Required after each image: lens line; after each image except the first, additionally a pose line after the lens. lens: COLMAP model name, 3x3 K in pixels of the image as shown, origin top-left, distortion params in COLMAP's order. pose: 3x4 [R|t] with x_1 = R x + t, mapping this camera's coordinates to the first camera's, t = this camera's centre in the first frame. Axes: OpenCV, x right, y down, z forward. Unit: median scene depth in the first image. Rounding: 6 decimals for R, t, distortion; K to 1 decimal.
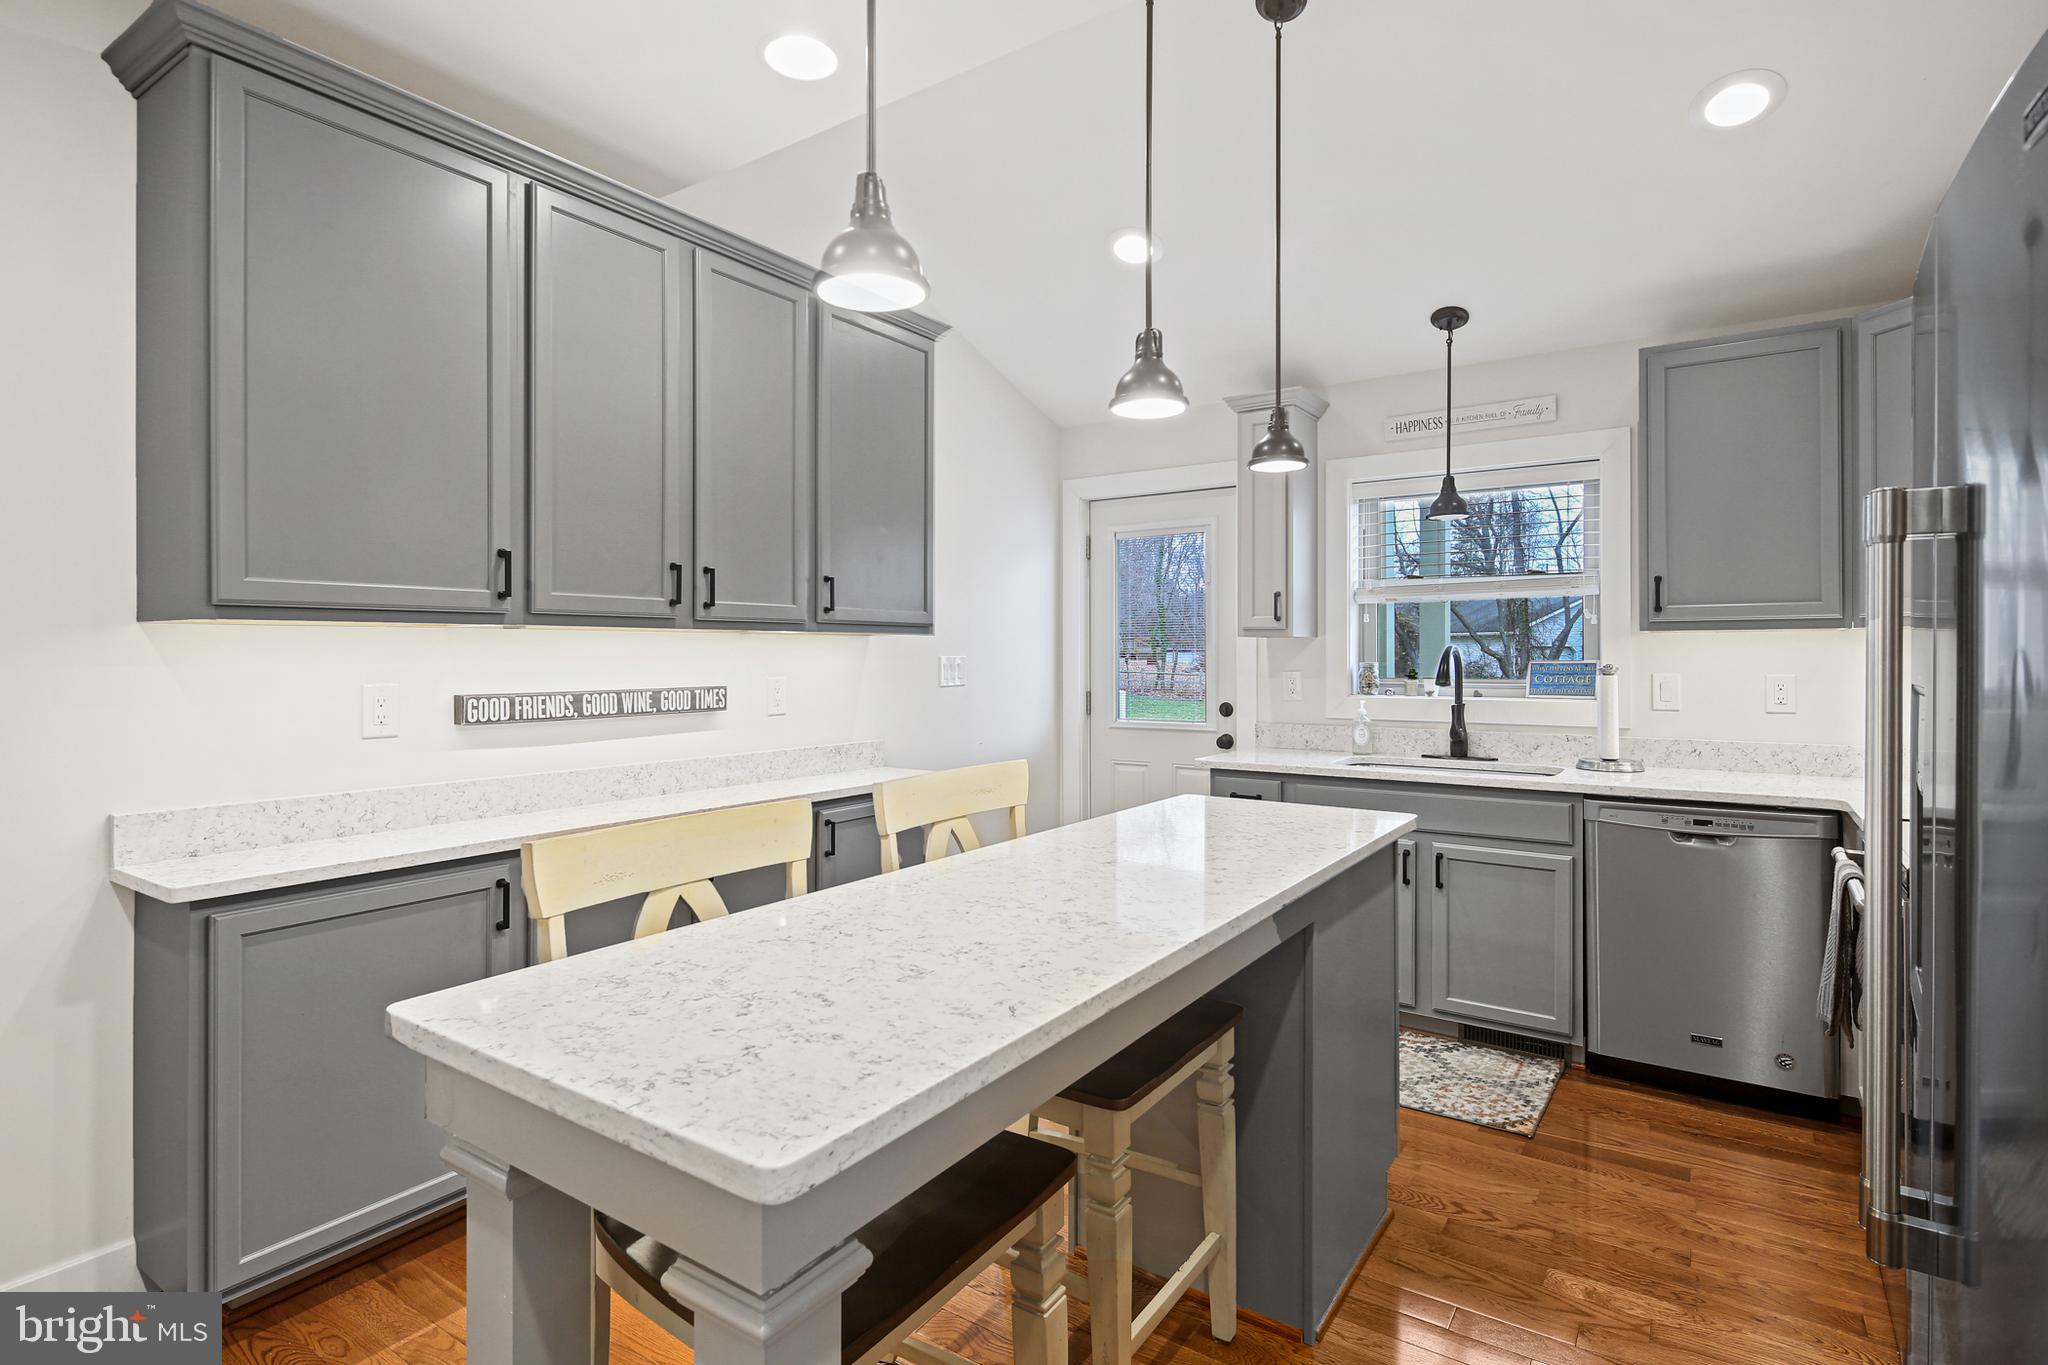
lens RADIAL K [[1009.0, 0, 1031.9], [0, 1009.0, 663.2], [0, 0, 1]] dist [0.004055, -0.005057]
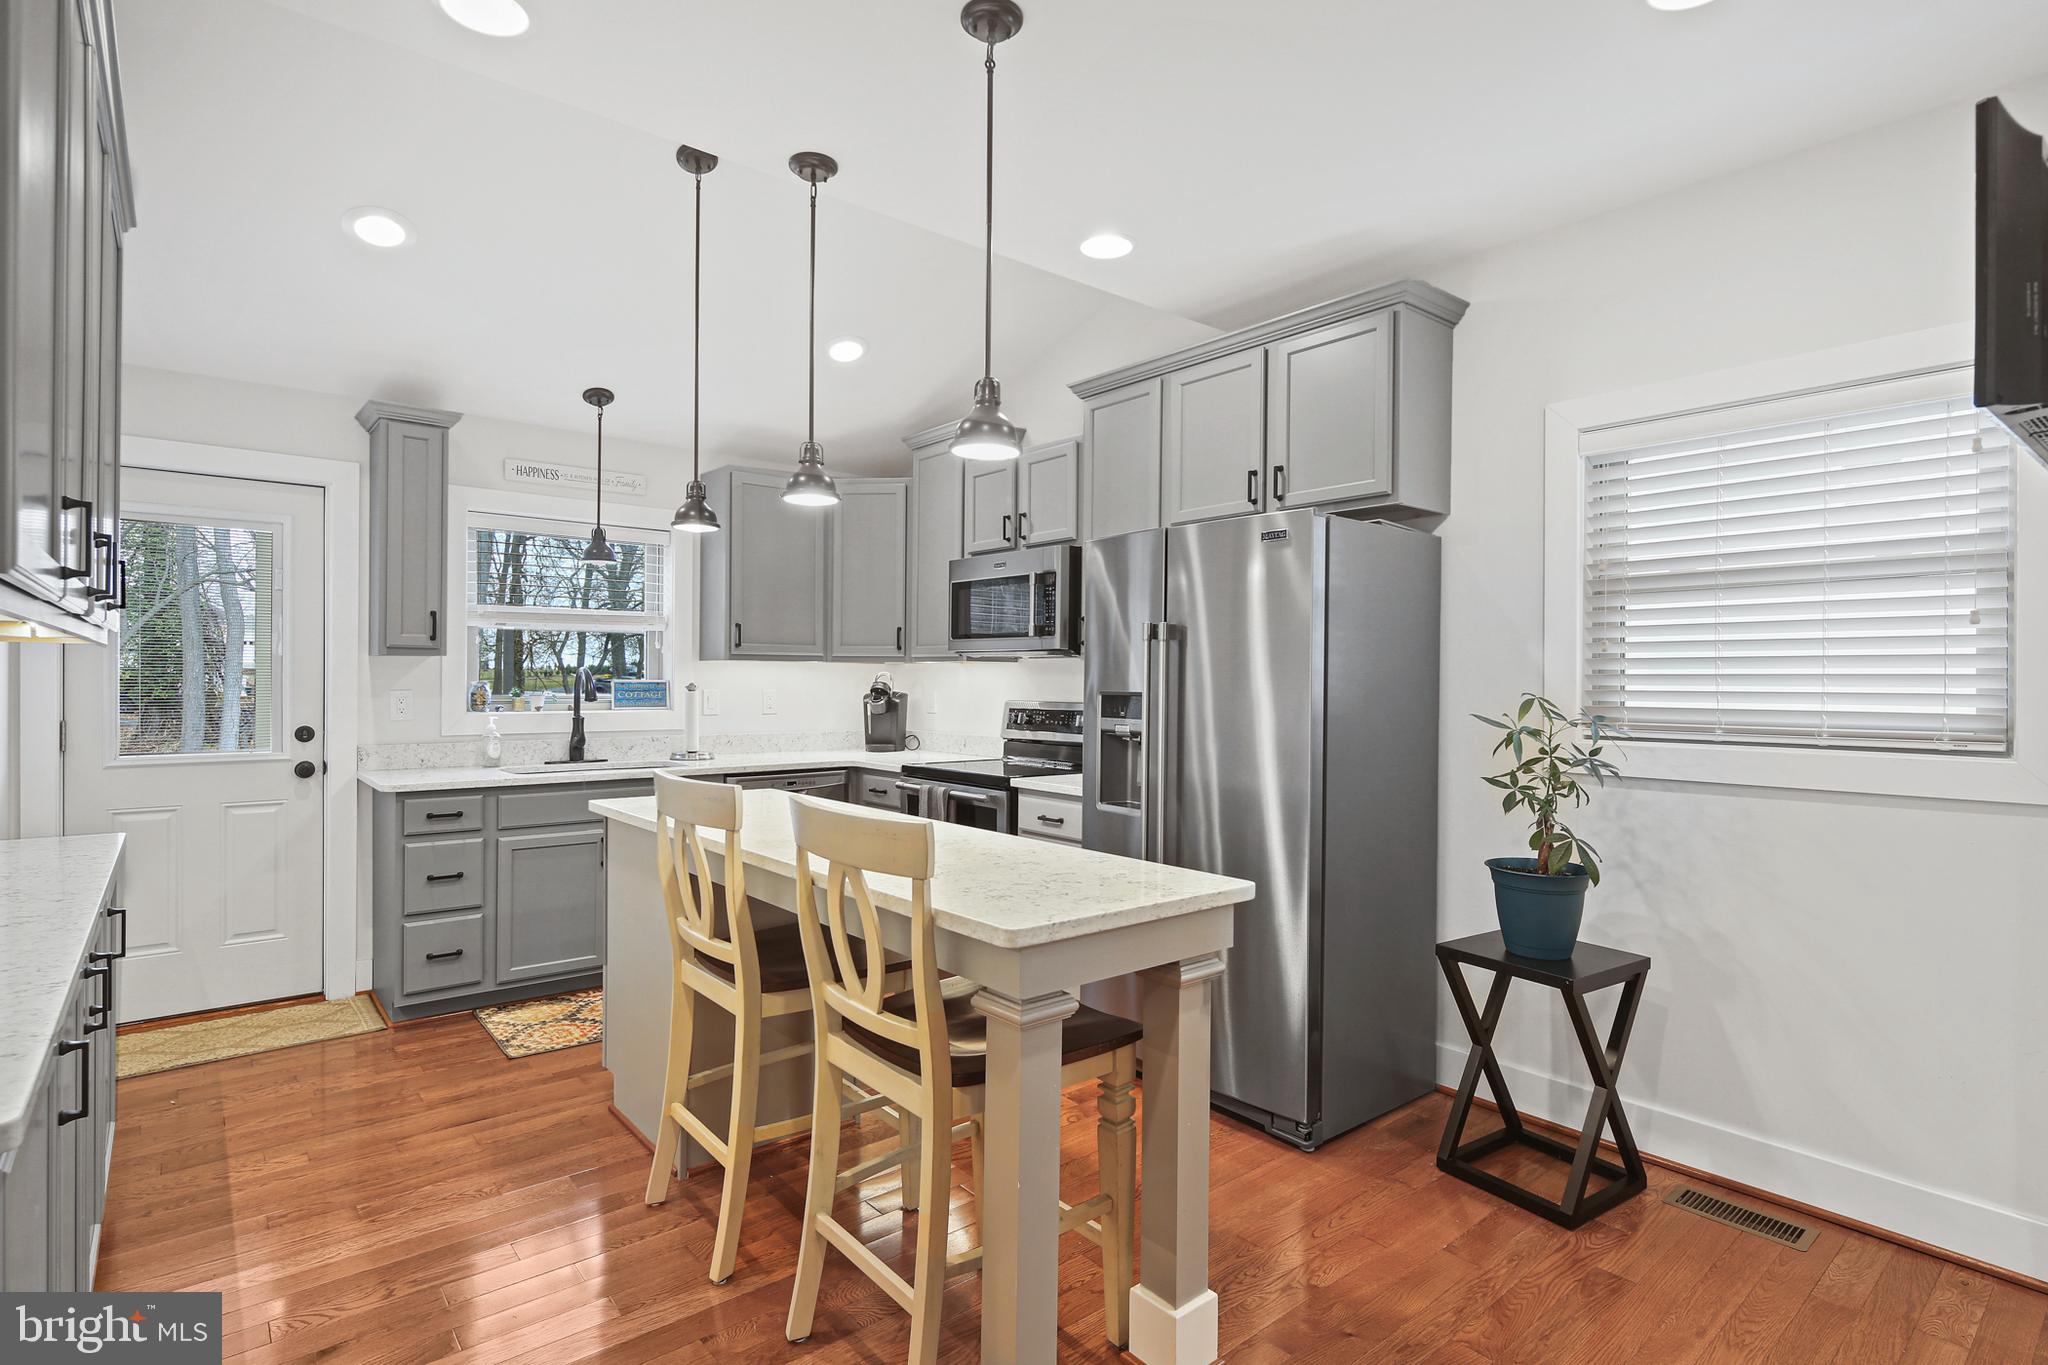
lens RADIAL K [[1009.0, 0, 1029.2], [0, 1009.0, 682.8], [0, 0, 1]] dist [0.004055, -0.005057]
pose [[0.249328, -0.004184, 0.968410, -0.589852], [-0.002463, 0.999985, 0.004955, -0.005968], [-0.968416, -0.003621, 0.249314, 0.183486]]
